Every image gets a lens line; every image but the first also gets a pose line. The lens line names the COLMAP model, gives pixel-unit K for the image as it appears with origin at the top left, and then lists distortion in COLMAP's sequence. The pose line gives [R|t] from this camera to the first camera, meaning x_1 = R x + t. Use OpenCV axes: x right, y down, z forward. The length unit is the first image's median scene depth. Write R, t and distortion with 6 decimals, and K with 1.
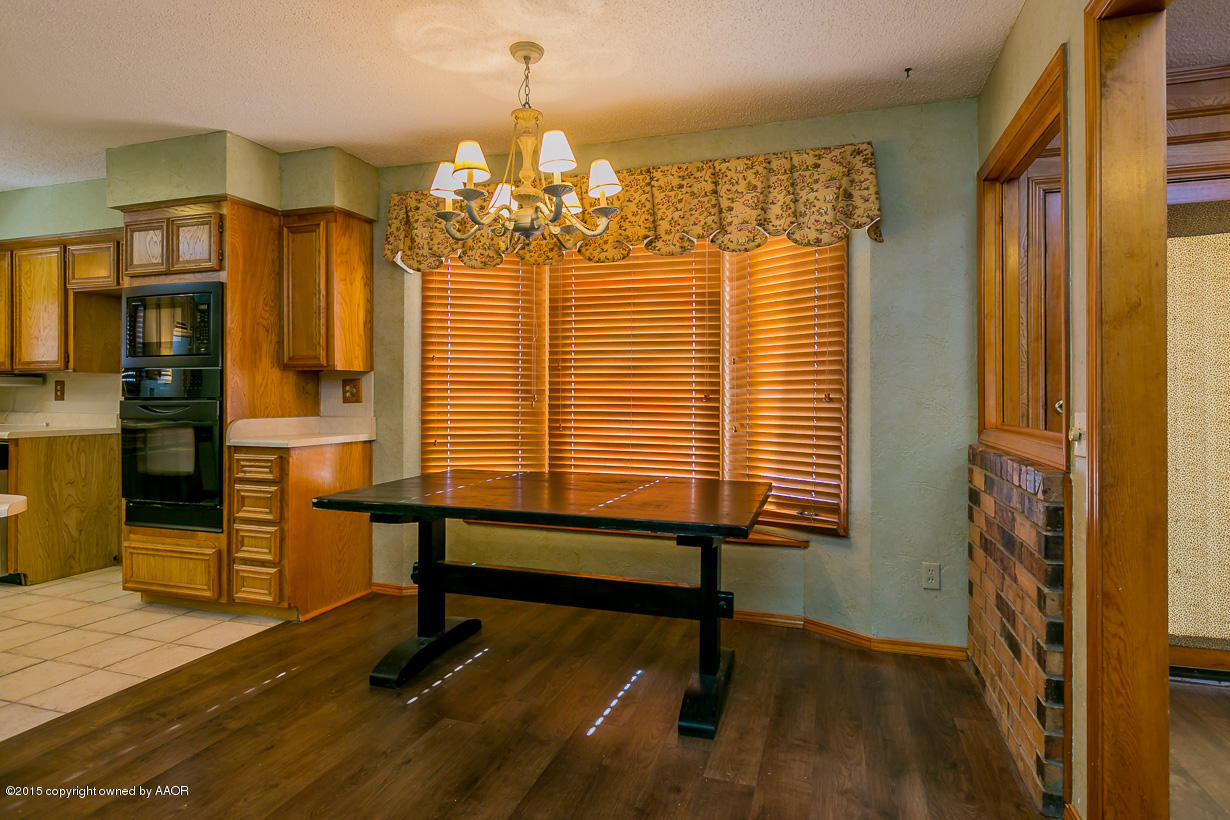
lens RADIAL K [[633.1, 0, 619.5], [0, 633.1, 388.9], [0, 0, 1]] dist [-0.025077, 0.001357]
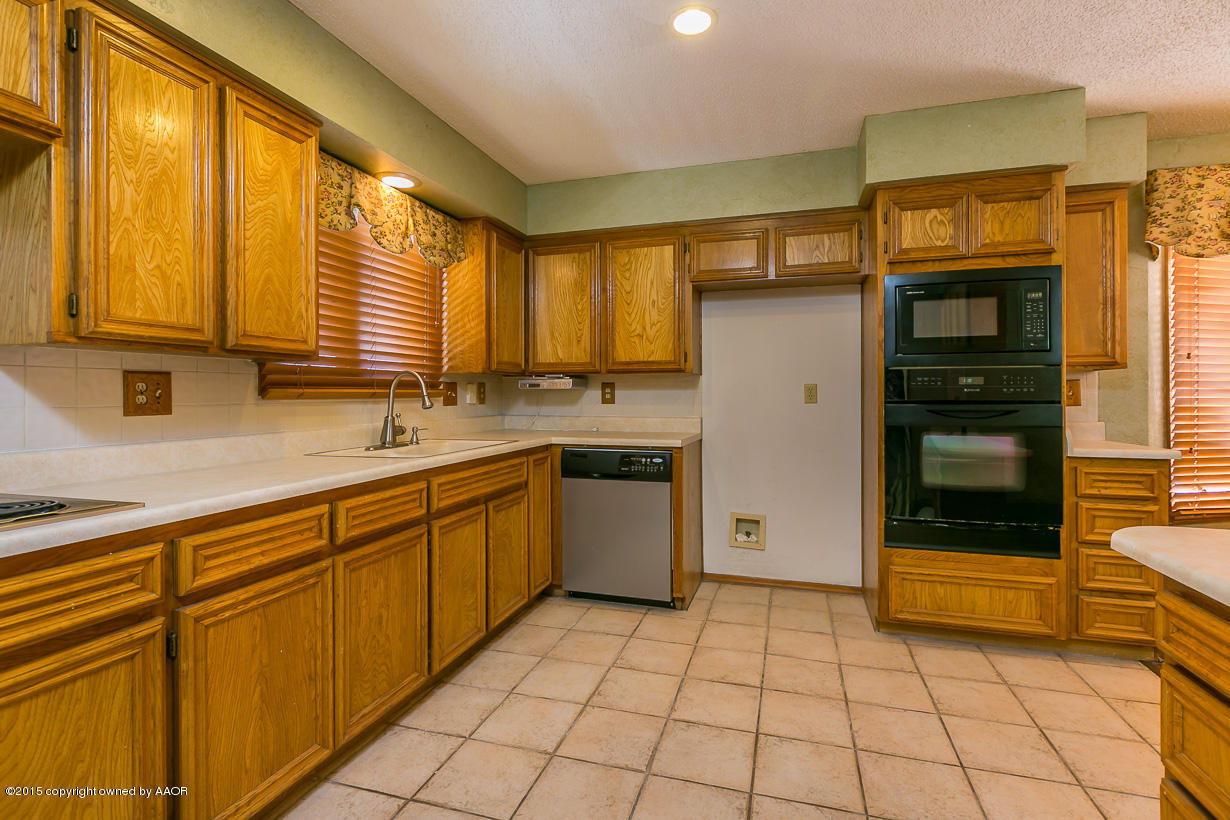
lens RADIAL K [[566.8, 0, 652.1], [0, 566.8, 391.2], [0, 0, 1]] dist [0.001806, 0.000127]
pose [[0.999845, -0.001564, -0.017532, -1.152179], [0.001591, 0.999998, 0.001525, -0.001643], [0.017529, -0.001553, 0.999845, 0.206248]]
